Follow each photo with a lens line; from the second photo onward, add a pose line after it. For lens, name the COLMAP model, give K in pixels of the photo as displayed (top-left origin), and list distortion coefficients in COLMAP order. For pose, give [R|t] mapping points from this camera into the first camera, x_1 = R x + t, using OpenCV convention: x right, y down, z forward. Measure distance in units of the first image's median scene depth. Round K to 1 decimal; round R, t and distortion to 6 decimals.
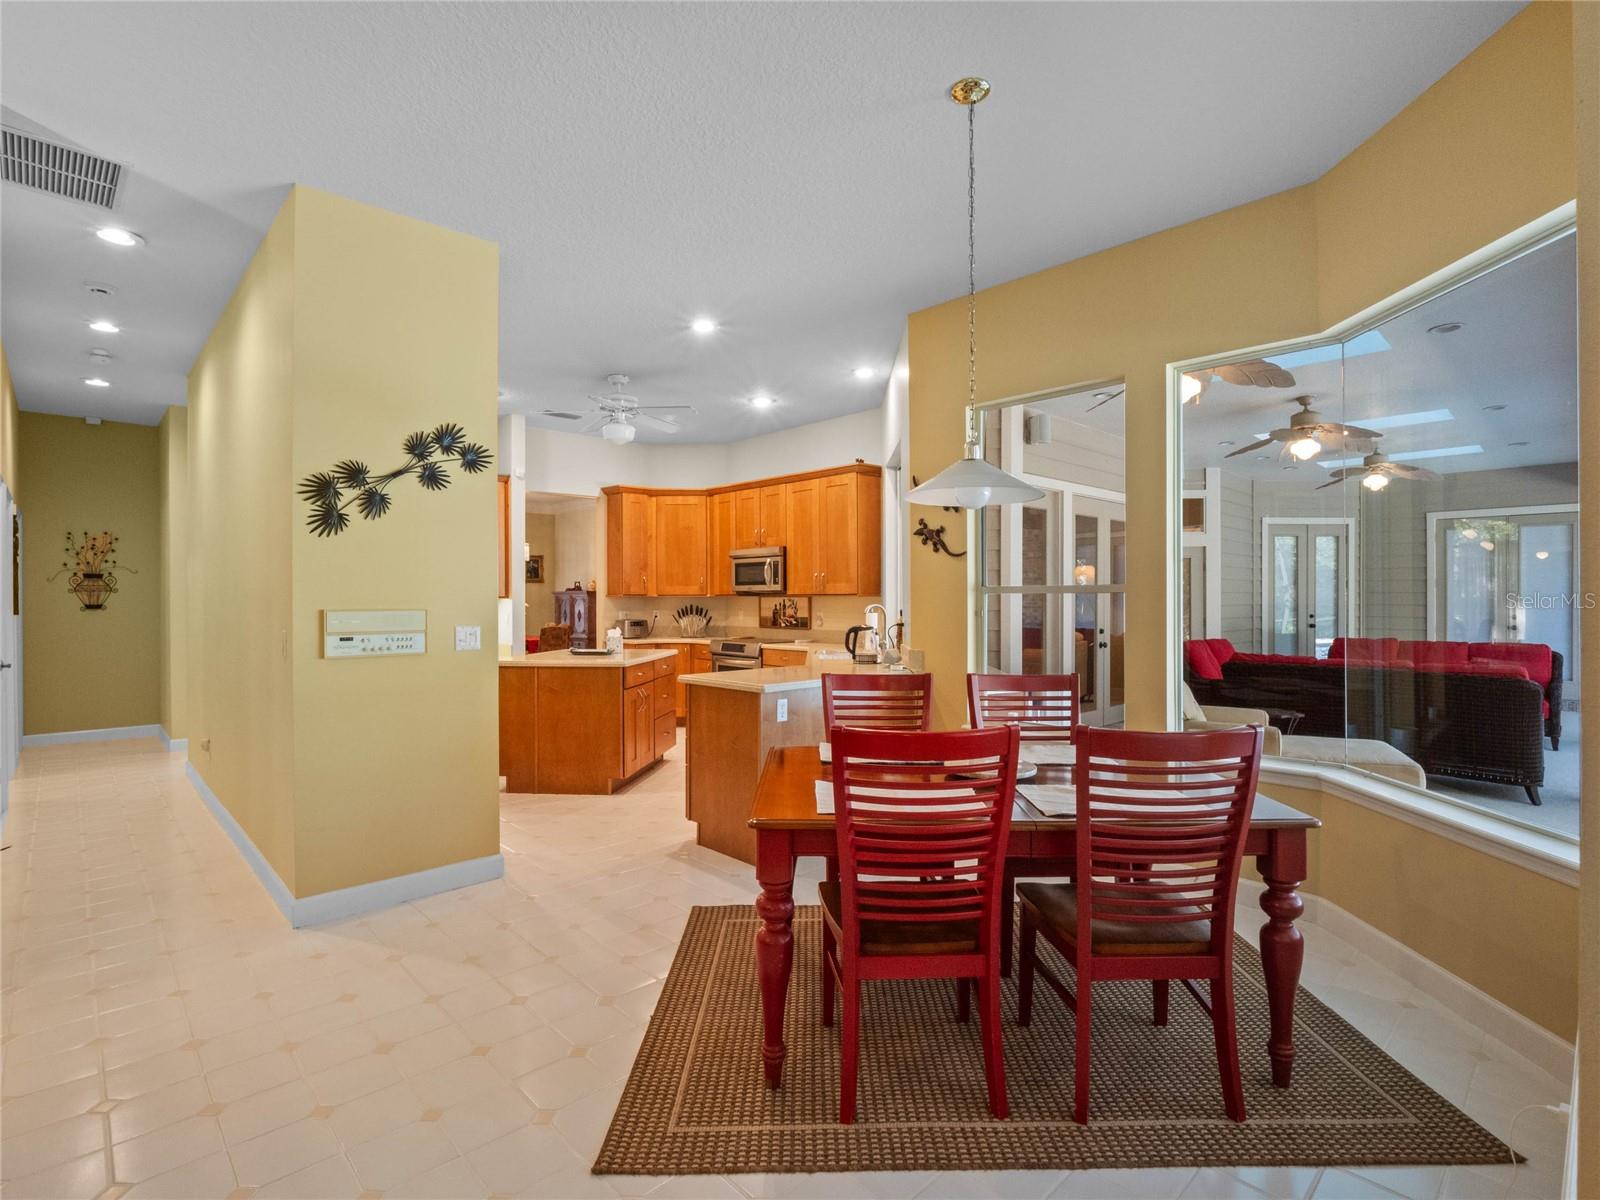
lens RADIAL K [[788.3, 0, 807.0], [0, 788.3, 599.3], [0, 0, 1]] dist [-0.001968, -0.010924]
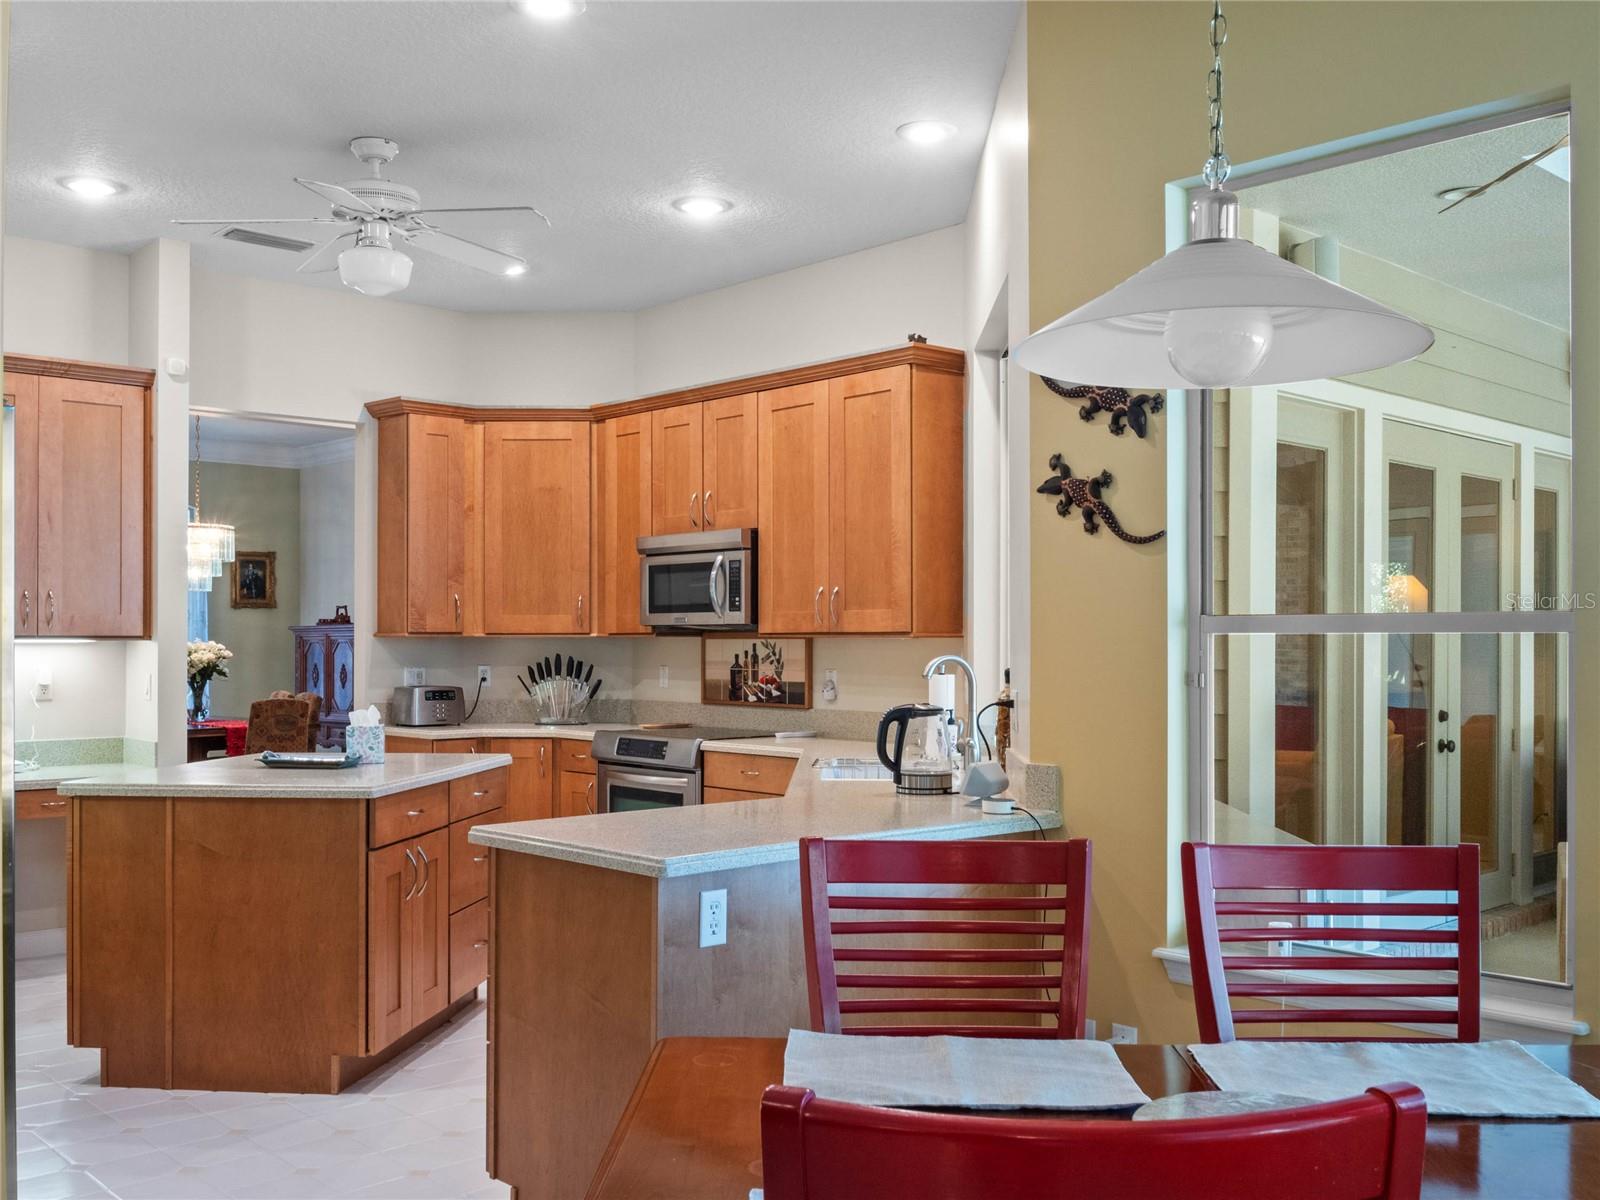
lens RADIAL K [[1514.5, 0, 806.2], [0, 1514.5, 629.4], [0, 0, 1]] dist [0.057169, -0.121542]
pose [[0.999905, 0.003089, -0.013463, 0.014124], [-0.003208, 0.999956, -0.008809, -0.000623], [0.013435, 0.008851, 0.999871, 0.116742]]
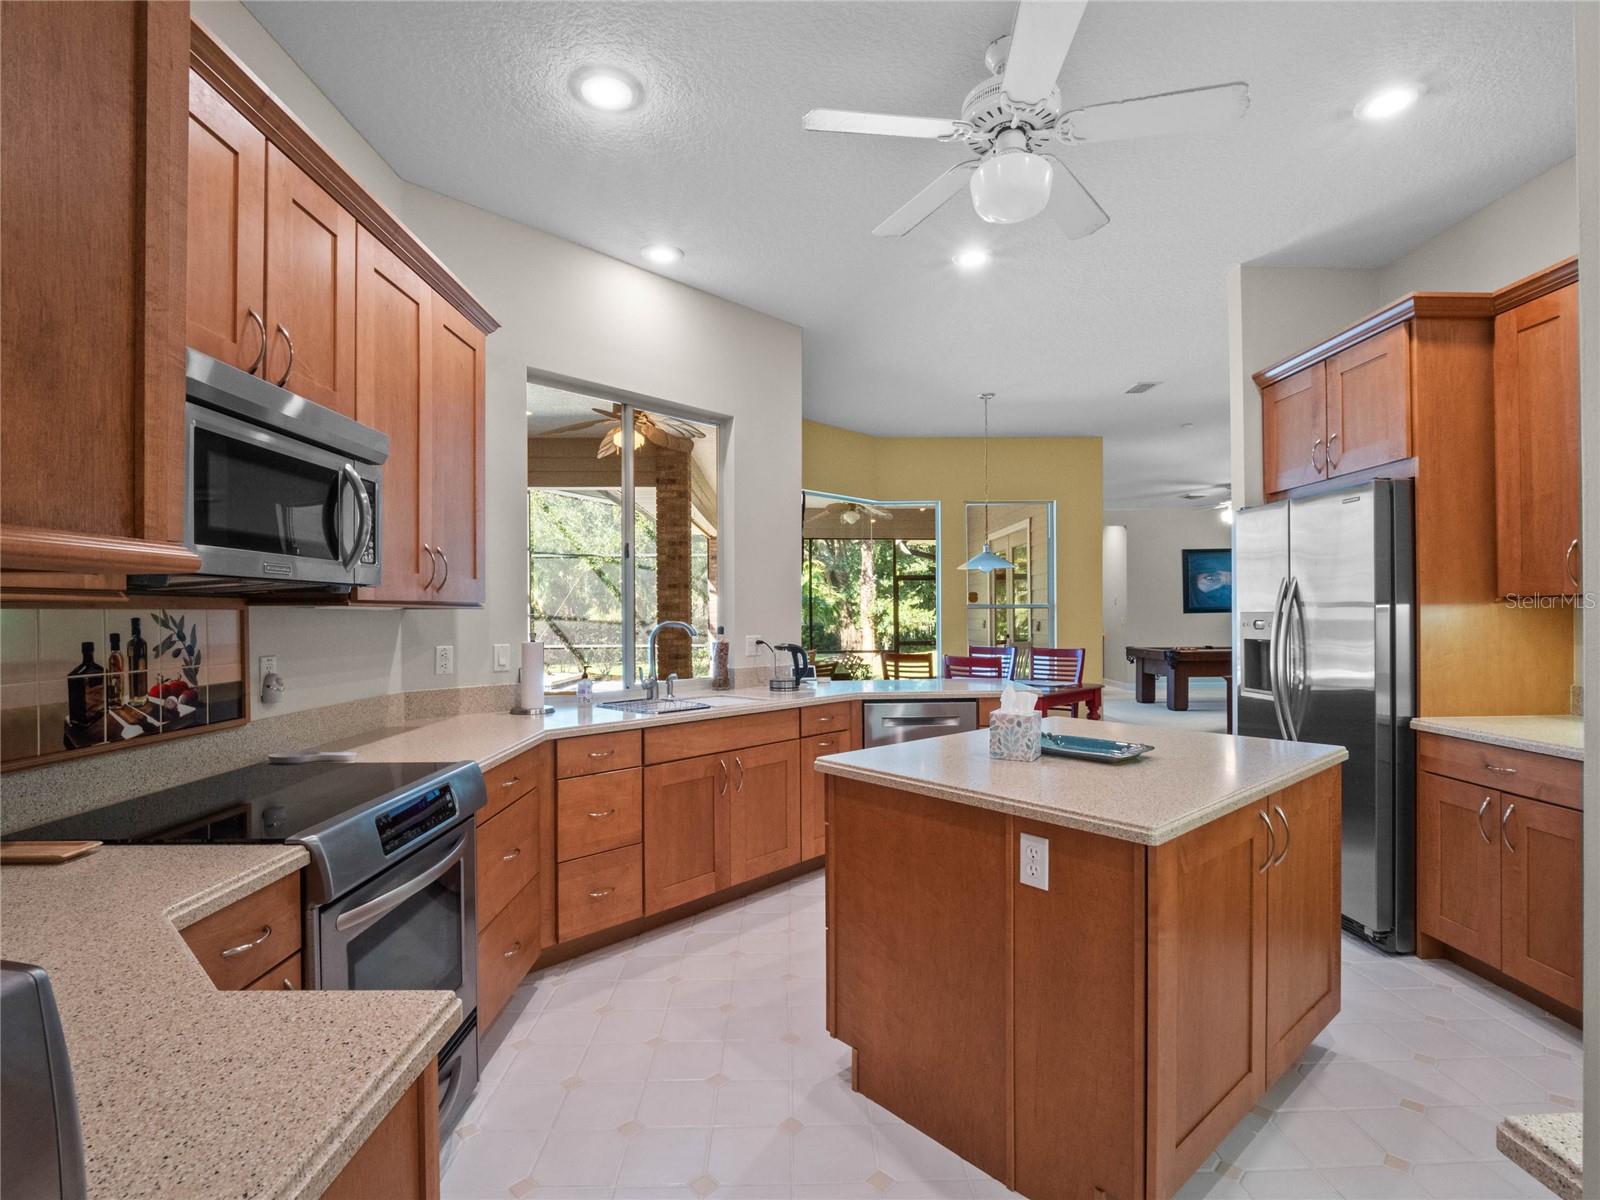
lens RADIAL K [[788.3, 0, 807.0], [0, 788.3, 599.3], [0, 0, 1]] dist [-0.001968, -0.010924]
pose [[-0.744620, 0.017350, 0.667263, -0.346005], [0.006288, 0.999800, -0.018980, -0.000024], [-0.667459, -0.009938, -0.744580, 1.107578]]
